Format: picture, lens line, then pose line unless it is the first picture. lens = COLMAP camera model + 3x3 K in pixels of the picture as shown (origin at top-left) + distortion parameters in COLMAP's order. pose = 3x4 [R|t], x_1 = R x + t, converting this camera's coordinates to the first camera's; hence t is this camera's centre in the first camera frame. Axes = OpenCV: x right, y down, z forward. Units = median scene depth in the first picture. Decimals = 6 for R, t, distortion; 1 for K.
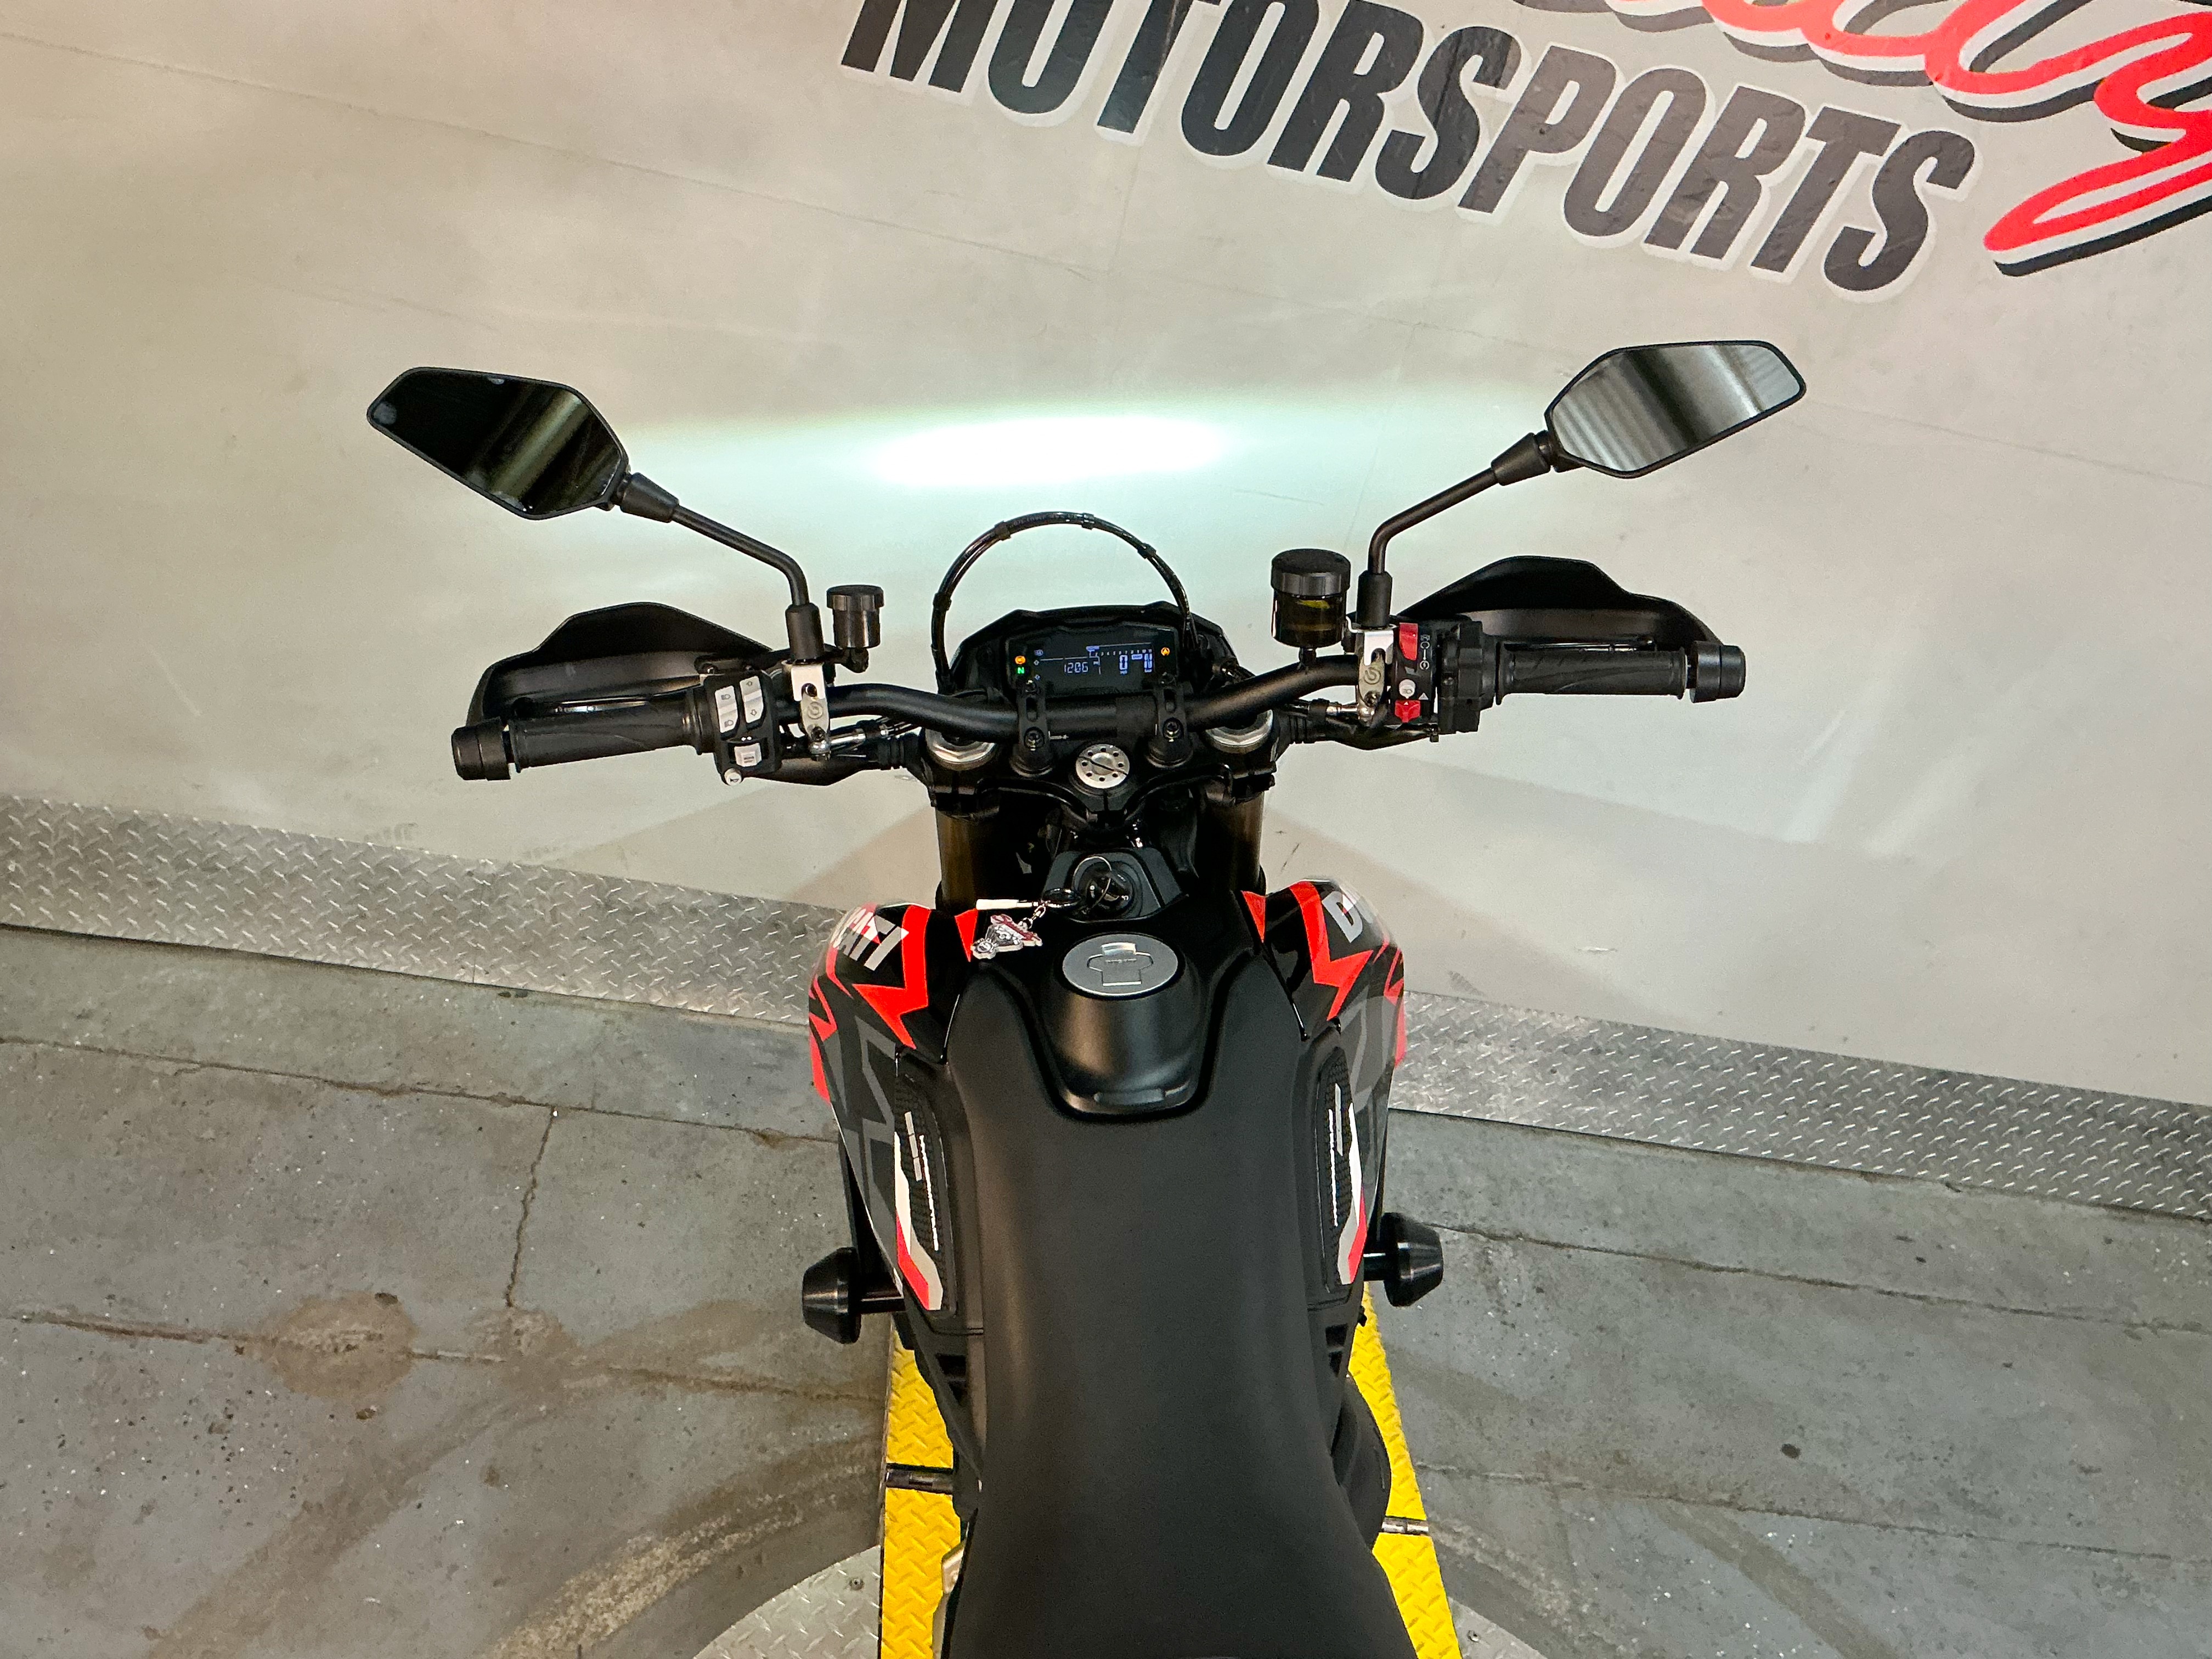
lens RADIAL K [[2057.3, 0, 1106.0], [0, 2057.3, 829.5], [0, 0, 1]] dist [0.130908, -0.324115]
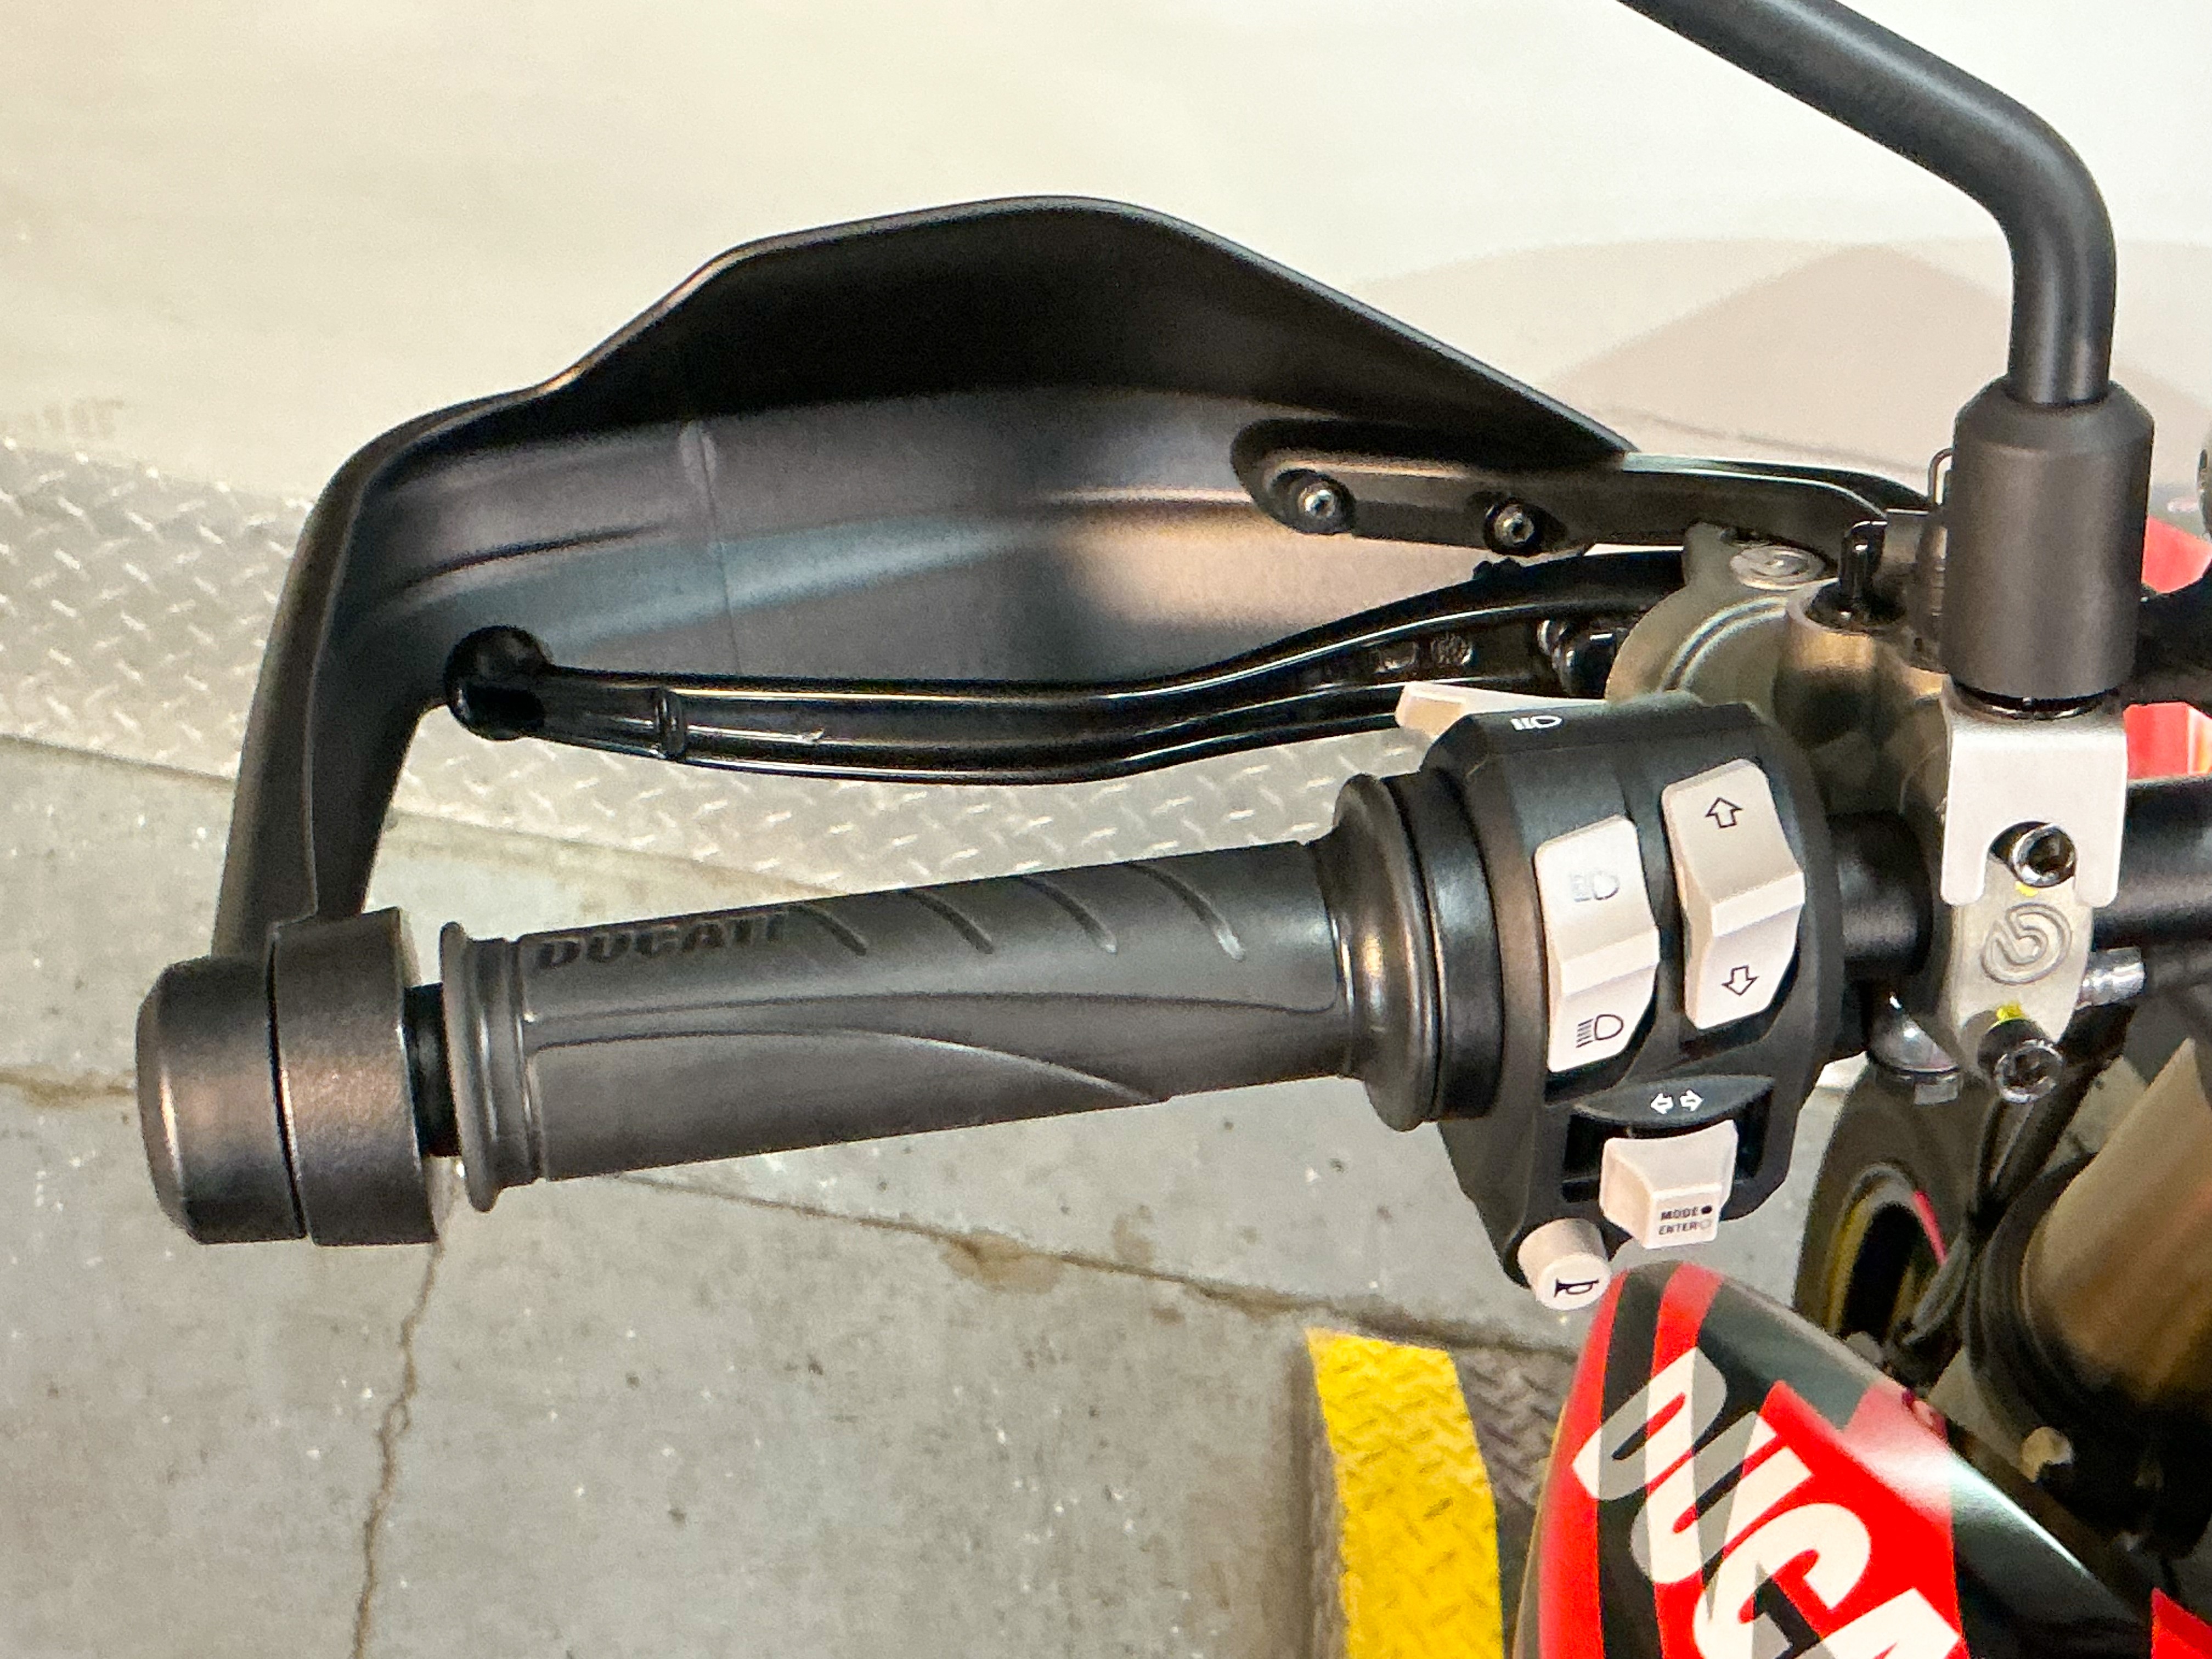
lens RADIAL K [[3646.0, 0, 1106.0], [0, 3646.0, 829.5], [0, 0, 1]] dist [0.125303, -0.091137]
pose [[0.995479, 0.068231, -0.066072, -0.101962], [-0.055294, 0.981938, 0.180942, -0.062039], [0.077224, -0.176471, 0.981272, 0.336546]]
